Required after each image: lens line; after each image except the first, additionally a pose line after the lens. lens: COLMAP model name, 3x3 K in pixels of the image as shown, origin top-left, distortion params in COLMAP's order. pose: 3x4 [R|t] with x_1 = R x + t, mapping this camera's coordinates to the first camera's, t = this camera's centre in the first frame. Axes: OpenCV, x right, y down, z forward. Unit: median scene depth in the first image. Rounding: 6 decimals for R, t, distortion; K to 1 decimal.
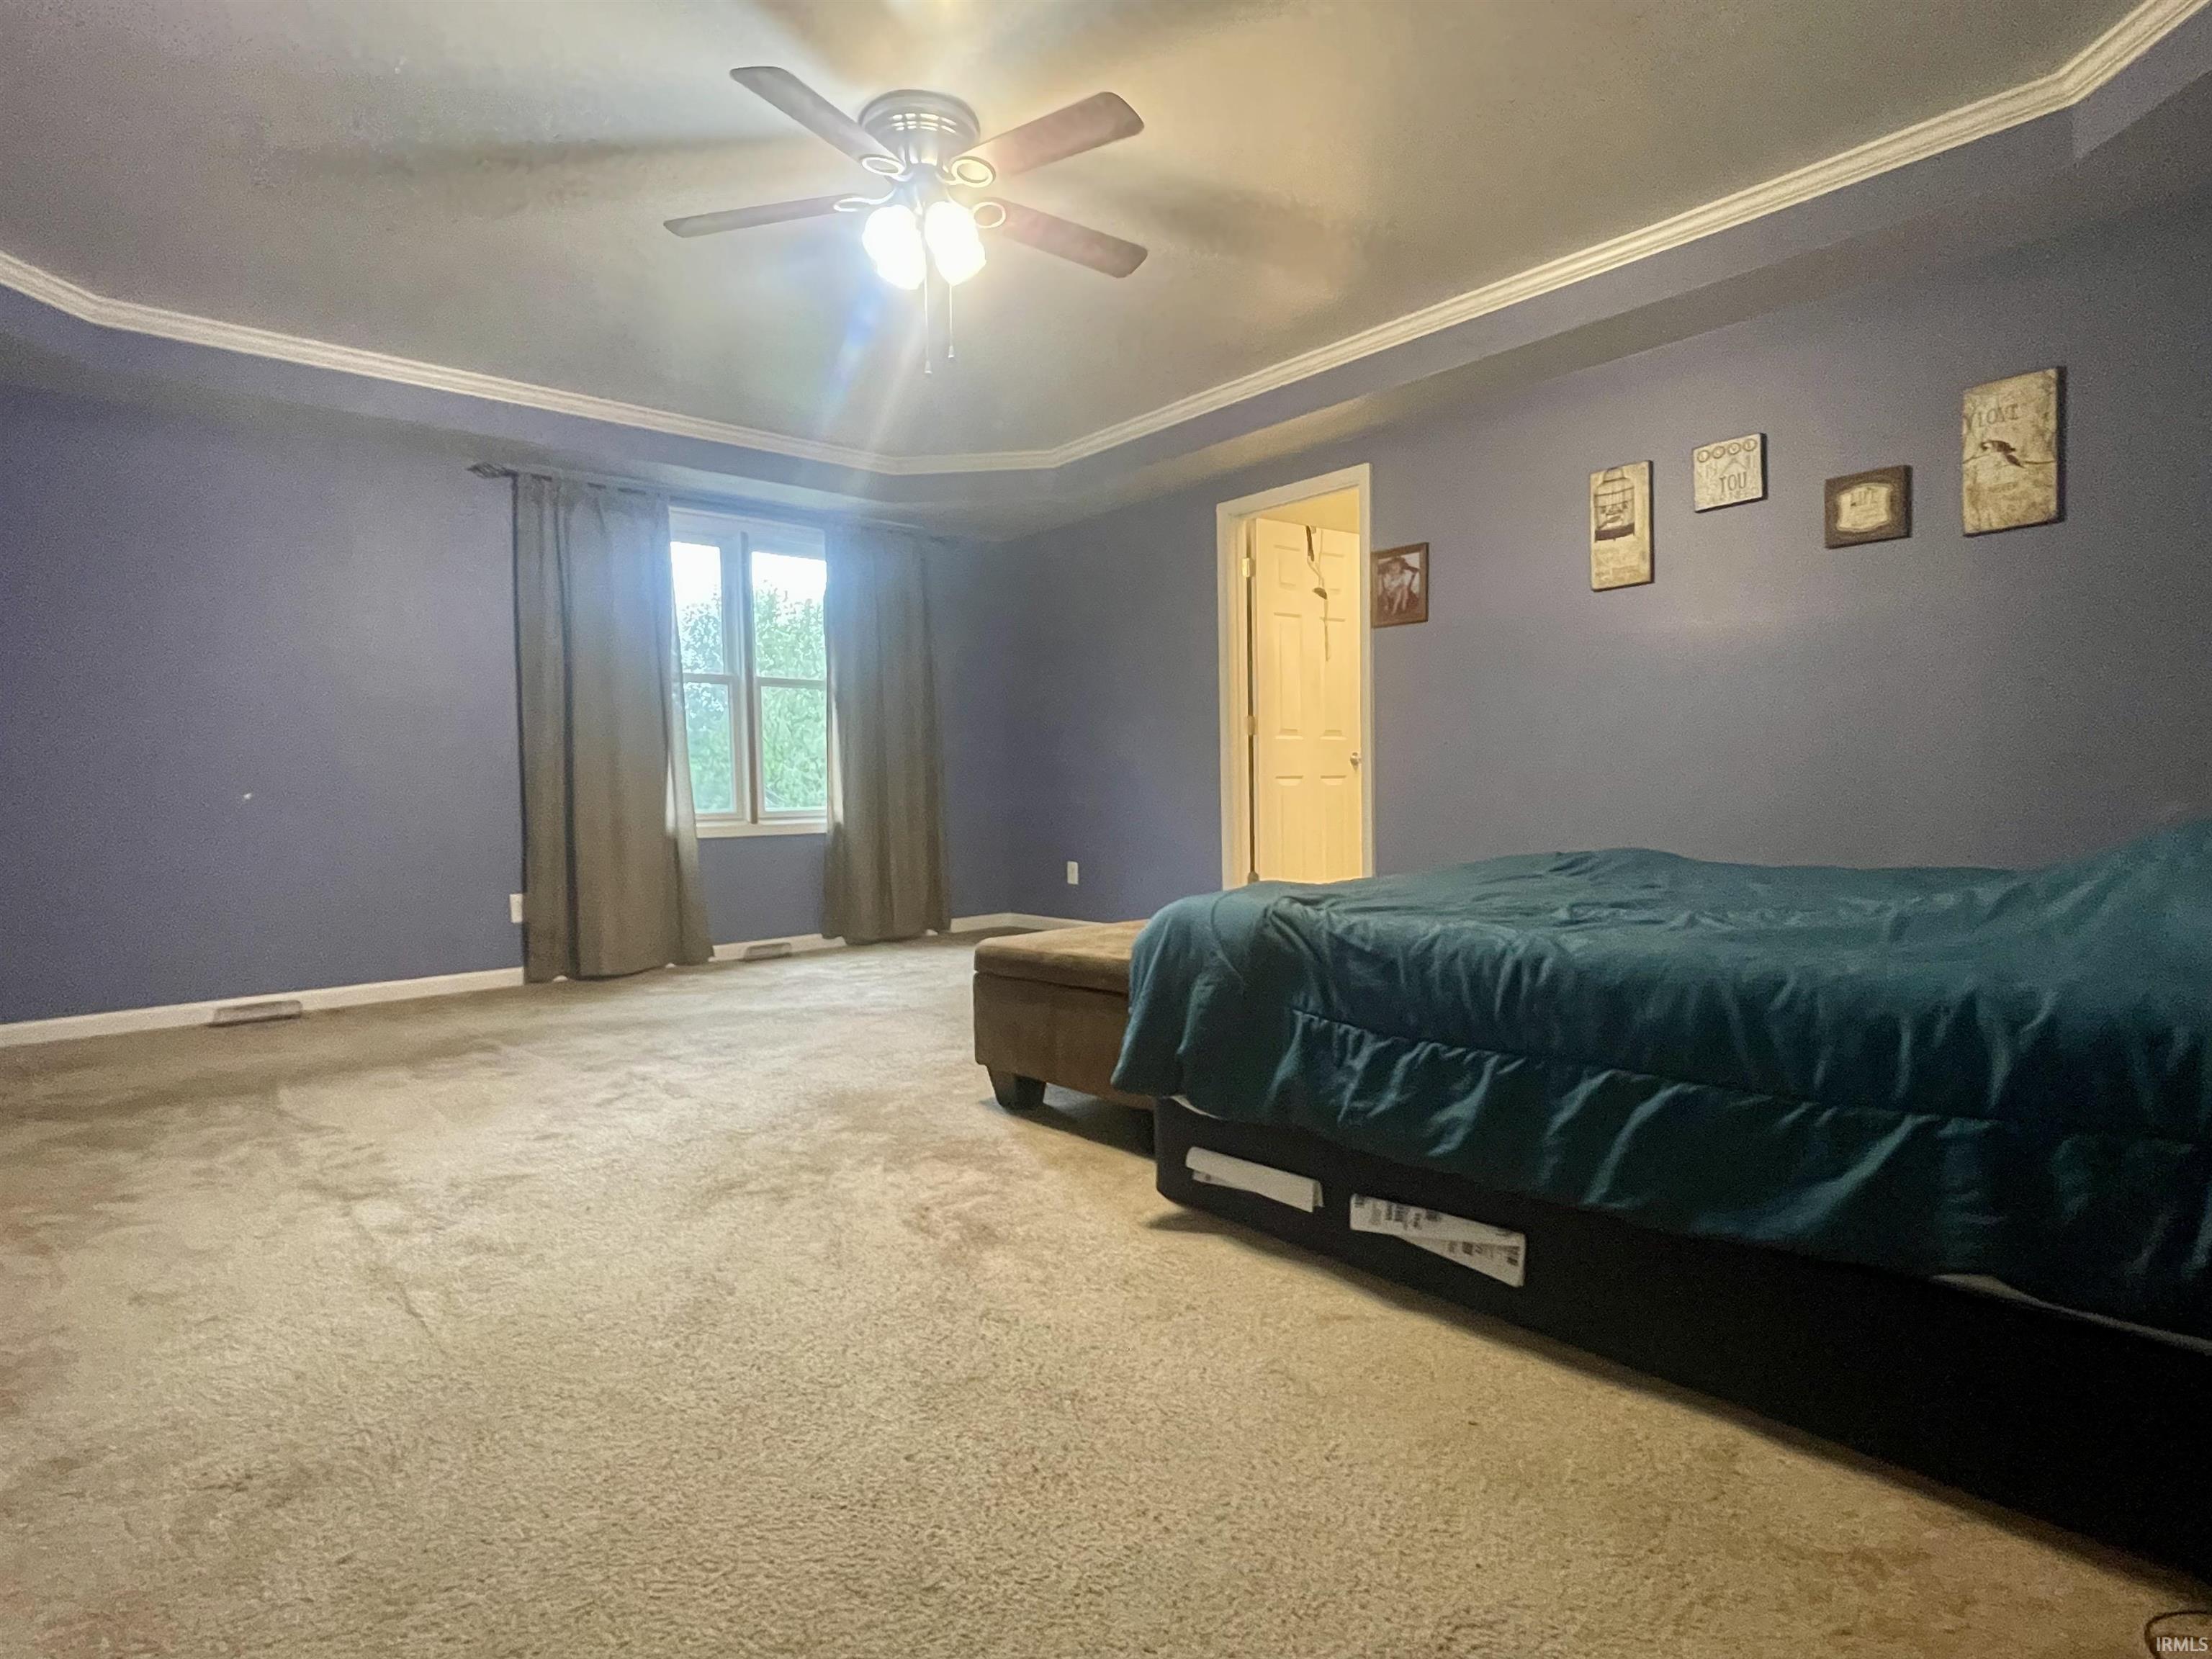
lens RADIAL K [[1134.5, 0, 1106.8], [0, 1134.5, 837.8], [0, 0, 1]] dist [0.006247, -0.000202]
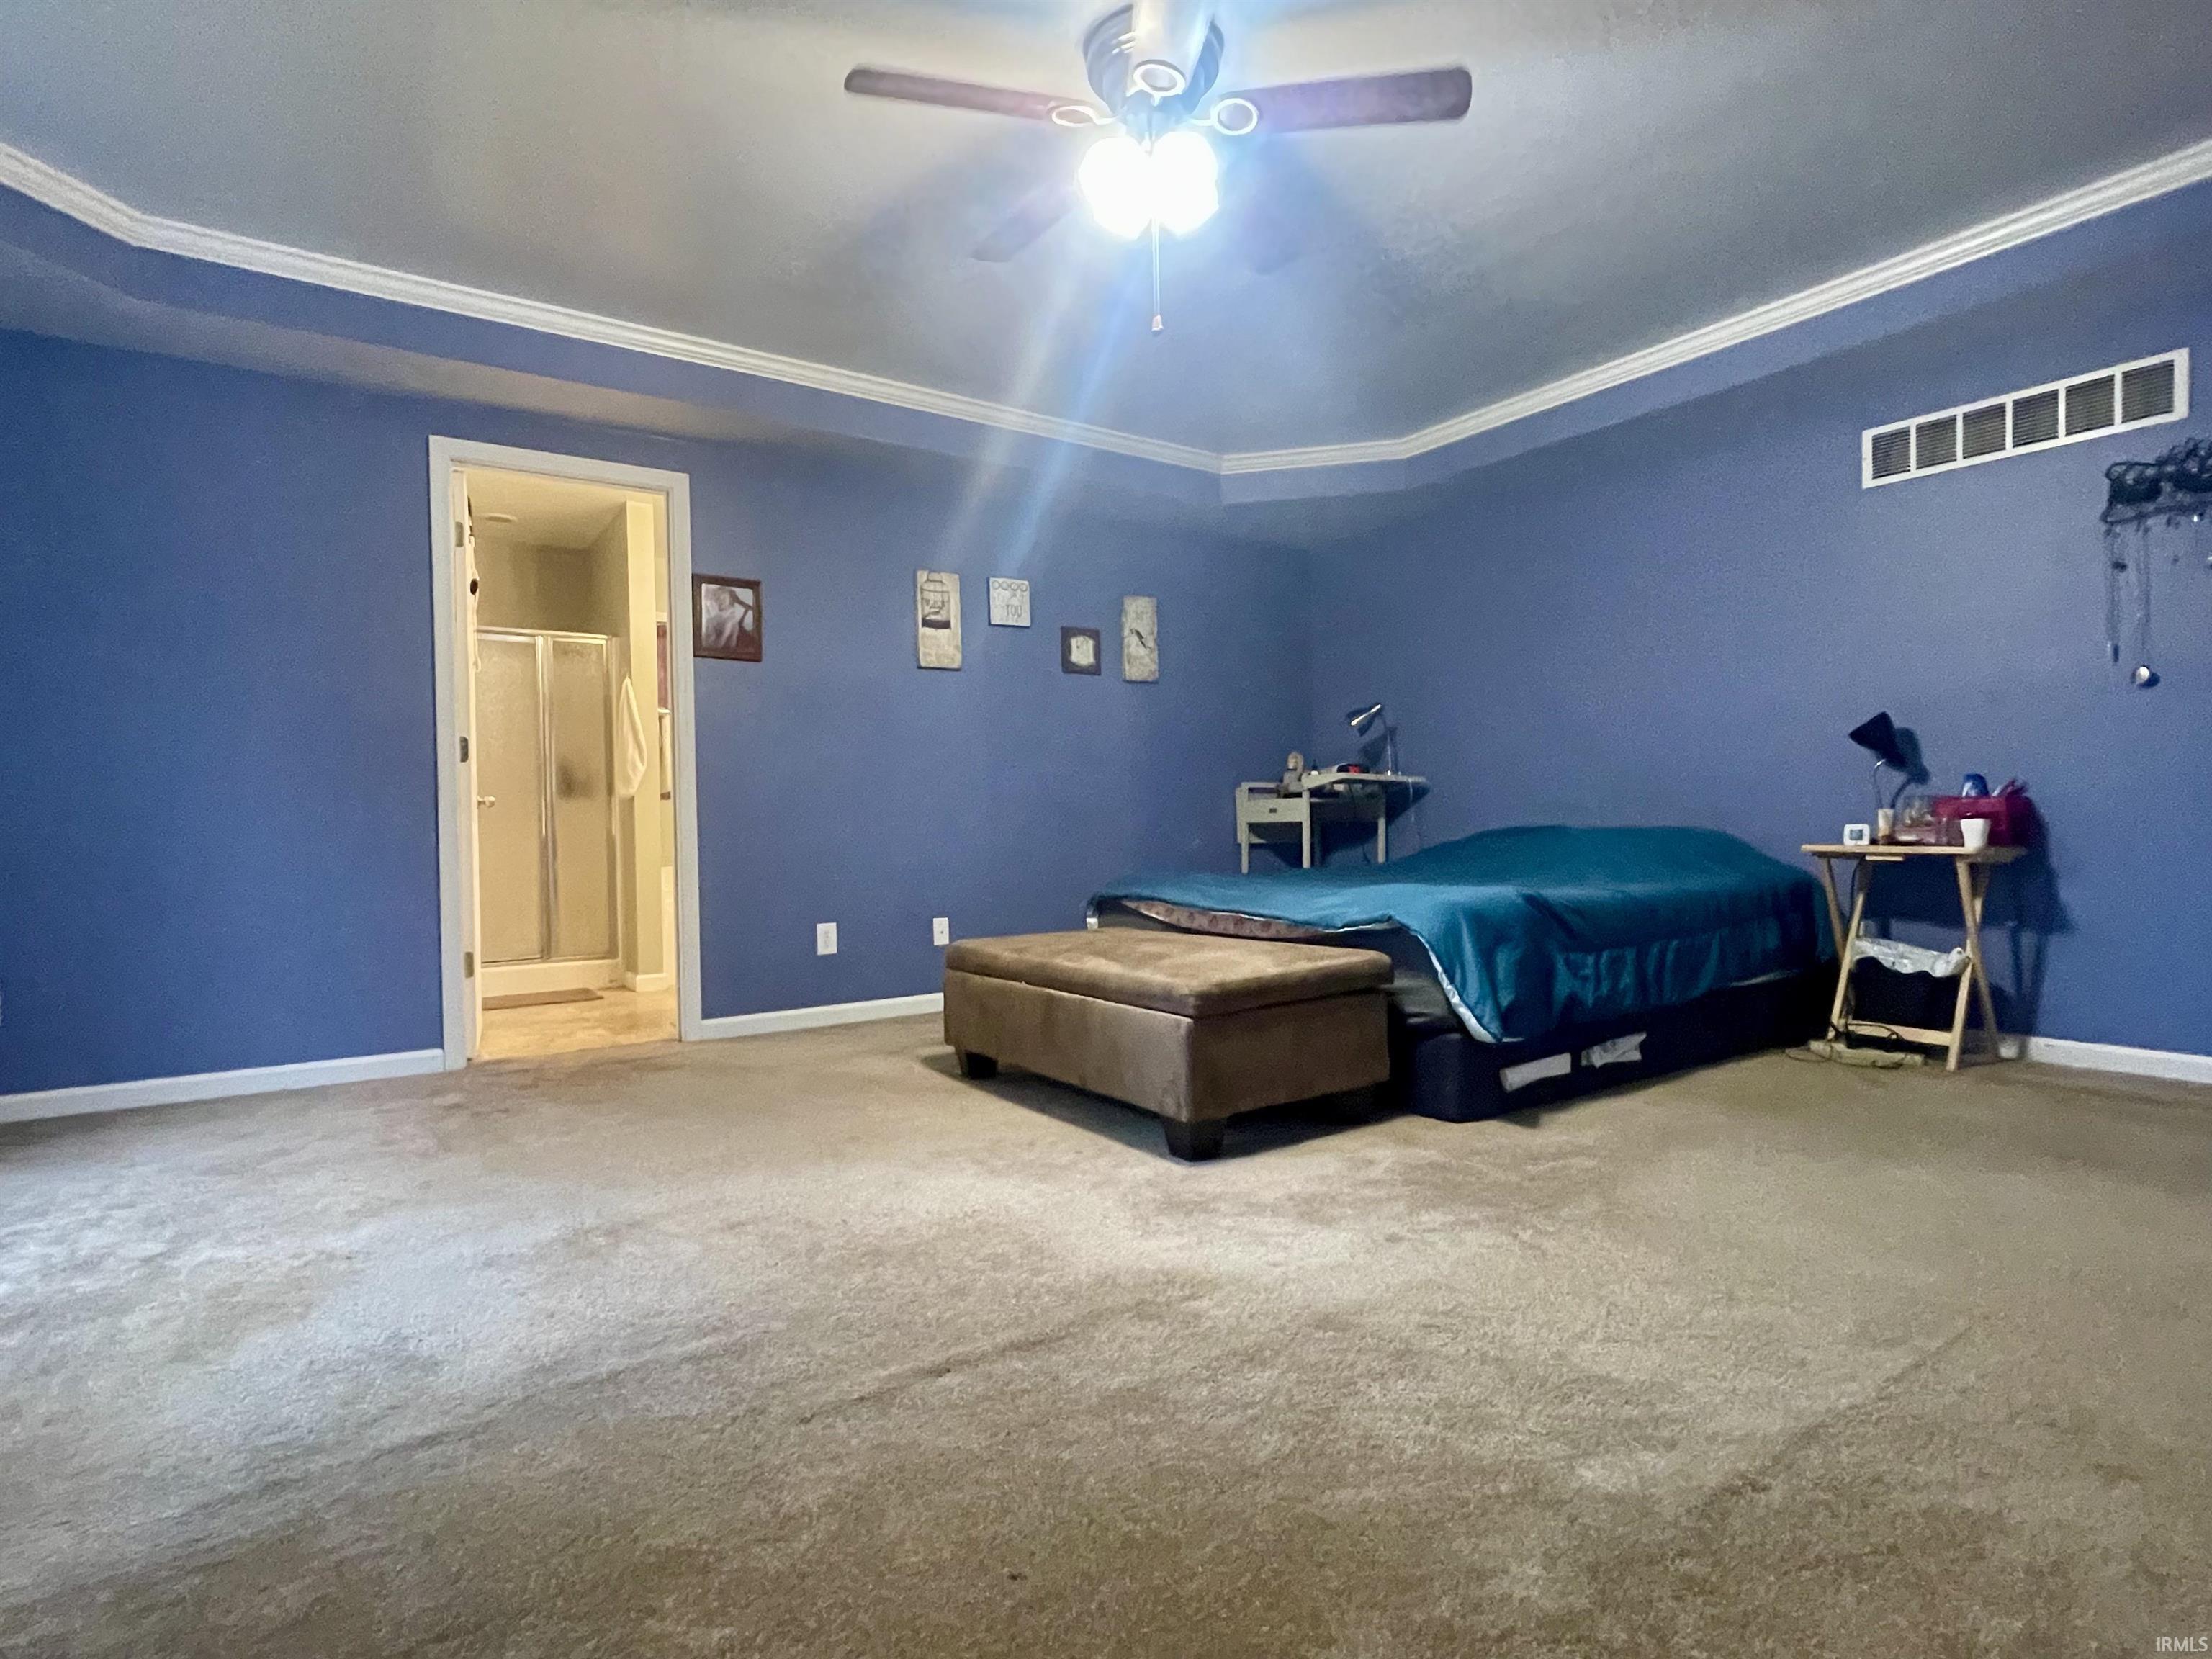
lens RADIAL K [[1134.5, 0, 1106.2], [0, 1134.5, 820.3], [0, 0, 1]] dist [0.006247, -0.000202]
pose [[0.119425, 0.018959, 0.992662, -0.781579], [0.057561, 0.998004, -0.025986, -0.016853], [-0.991173, 0.060242, 0.118096, 0.730789]]
